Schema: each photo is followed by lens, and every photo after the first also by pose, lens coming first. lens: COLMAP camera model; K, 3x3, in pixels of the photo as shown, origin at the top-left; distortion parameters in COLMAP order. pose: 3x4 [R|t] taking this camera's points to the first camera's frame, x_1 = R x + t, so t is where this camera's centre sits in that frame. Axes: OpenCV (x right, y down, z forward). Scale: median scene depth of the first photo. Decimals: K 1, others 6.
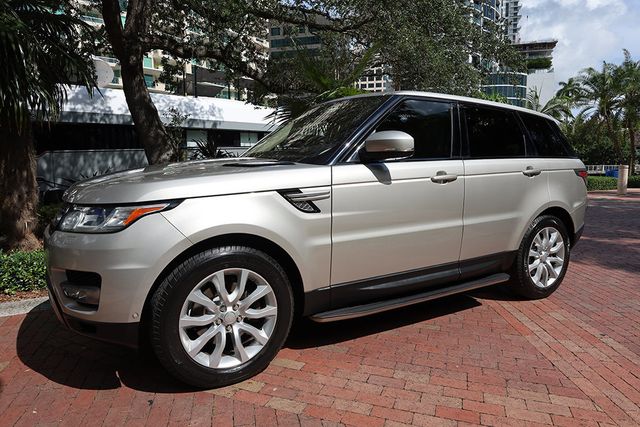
lens RADIAL K [[417.6, 0, 318.5], [0, 417.6, 208.3], [0, 0, 1]] dist [0.009048, 0.002353]
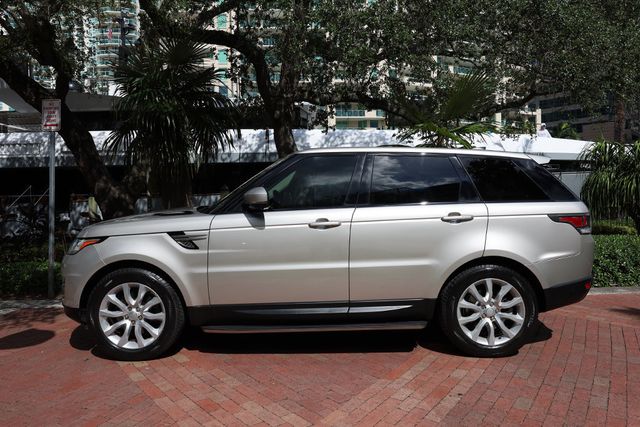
lens RADIAL K [[443.6, 0, 291.6], [0, 443.6, 213.1], [0, 0, 1]] dist [0.000009, 0.000421]
pose [[0.848816, 0.005201, -0.528662, 1.015374], [-0.039097, 0.997831, -0.052956, -0.042273], [0.527240, 0.065619, 0.847179, -0.077444]]
